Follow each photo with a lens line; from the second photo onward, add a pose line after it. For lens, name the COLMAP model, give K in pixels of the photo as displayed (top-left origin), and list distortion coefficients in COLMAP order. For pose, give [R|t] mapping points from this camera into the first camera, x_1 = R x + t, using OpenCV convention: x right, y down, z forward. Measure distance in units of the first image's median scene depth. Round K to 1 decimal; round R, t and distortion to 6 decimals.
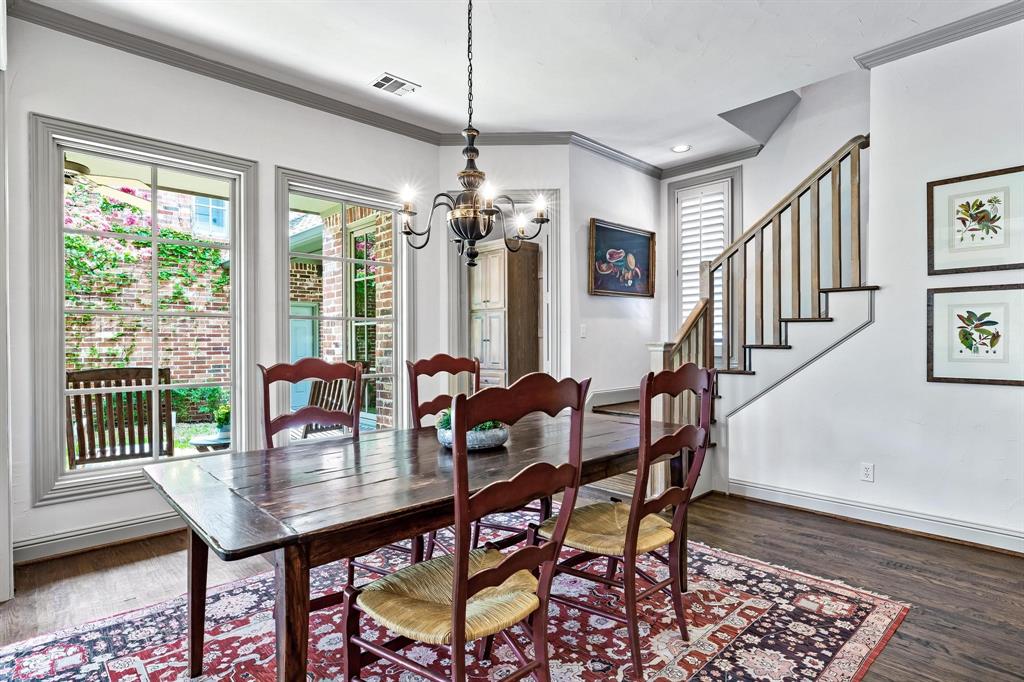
lens RADIAL K [[530.2, 0, 512.0], [0, 530.2, 341.0], [0, 0, 1]] dist [-0.002809, 0.000357]
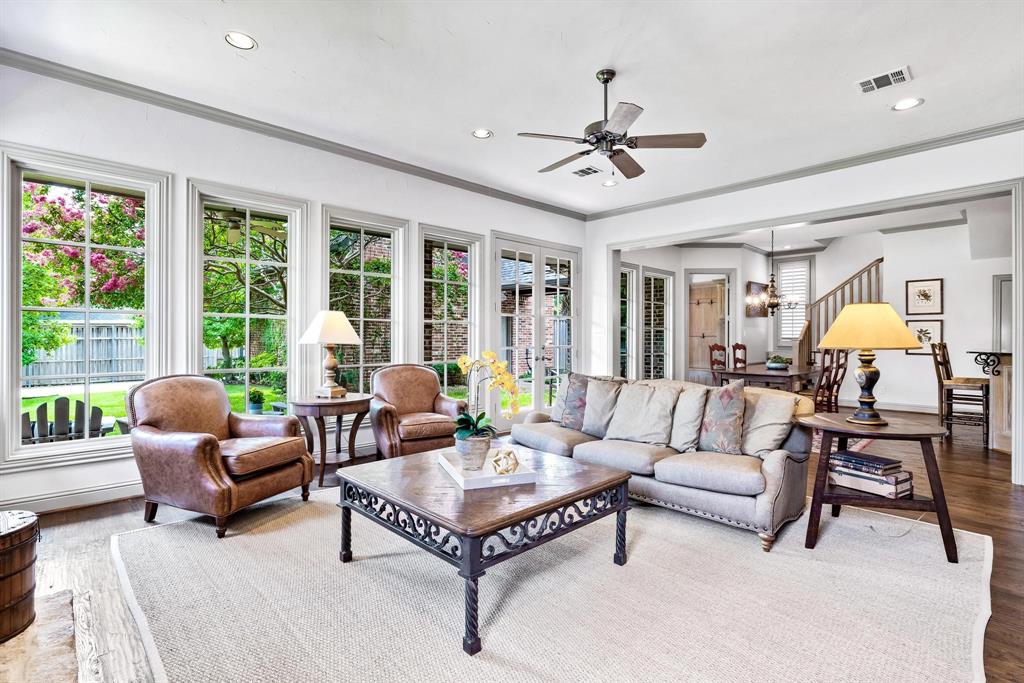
lens RADIAL K [[489.9, 0, 512.1], [0, 489.9, 340.5], [0, 0, 1]] dist [-0.007319, 0.000001]
pose [[0.999958, 0.006905, 0.005973, -1.082333], [-0.006945, 0.999953, 0.006695, 0.002137], [-0.005927, -0.006736, 0.999960, -1.291130]]
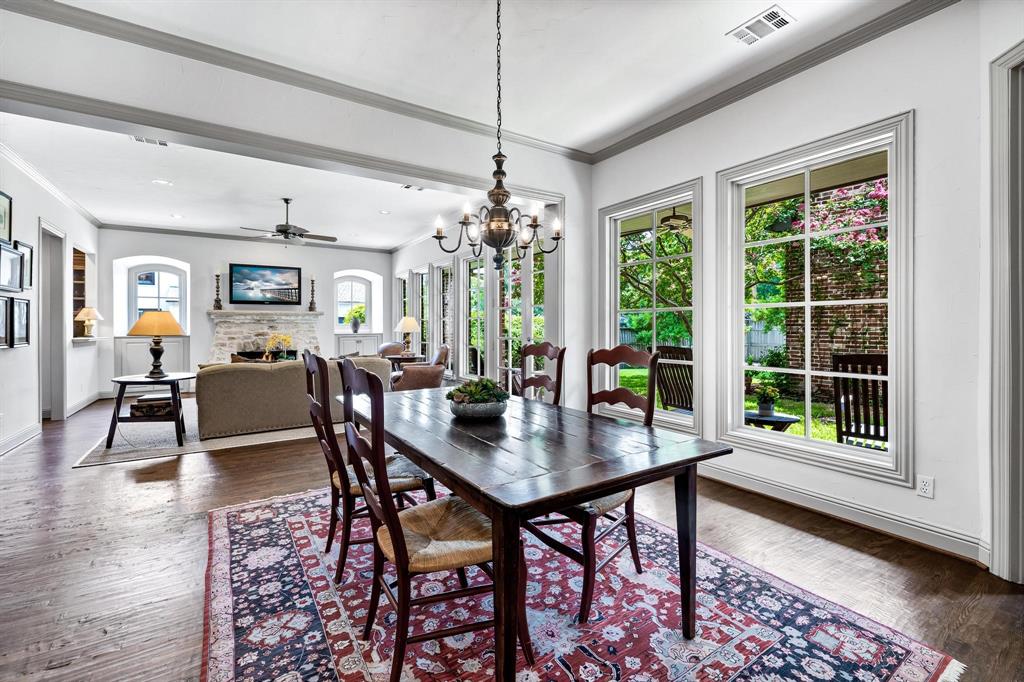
lens RADIAL K [[433.0, 0, 506.6], [0, 433.0, 328.1], [0, 0, 1]] dist [0.000429, 0.000067]
pose [[-0.191118, 0.006857, -0.981543, 0.546062], [0.003063, 0.999975, 0.006389, -0.010784], [0.981562, -0.001786, -0.191134, 0.750492]]
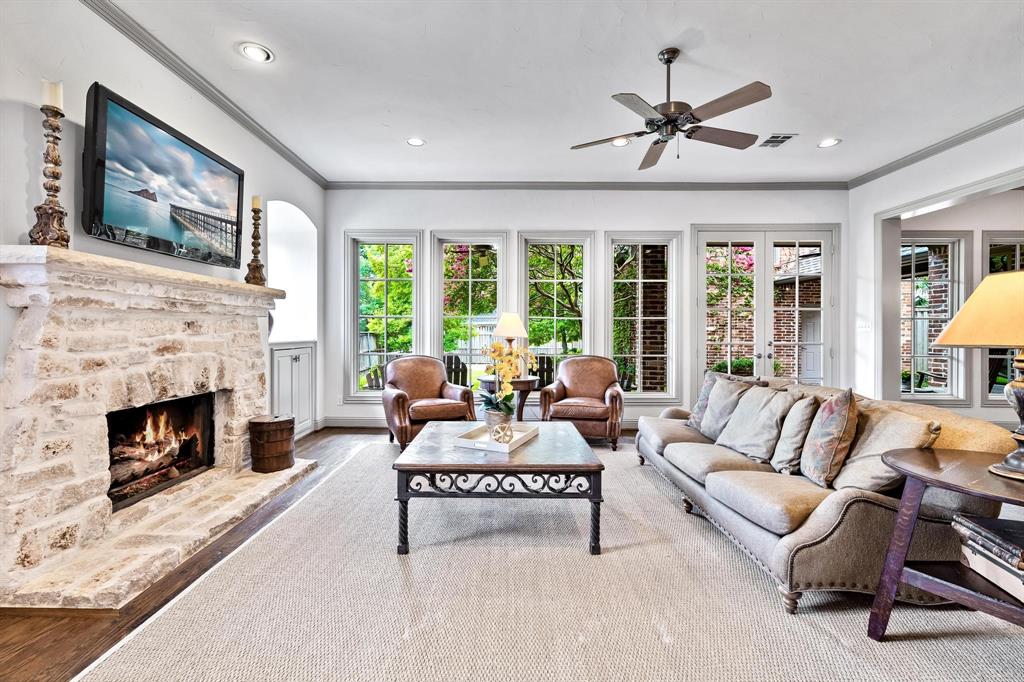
lens RADIAL K [[442.7, 0, 495.0], [0, 442.7, 336.0], [0, 0, 1]] dist [0.000559, 0.000222]
pose [[0.713683, 0.011937, -0.700367, -0.573351], [-0.005879, 0.999922, 0.011052, 0.002159], [0.700444, -0.003770, 0.713697, -1.155040]]
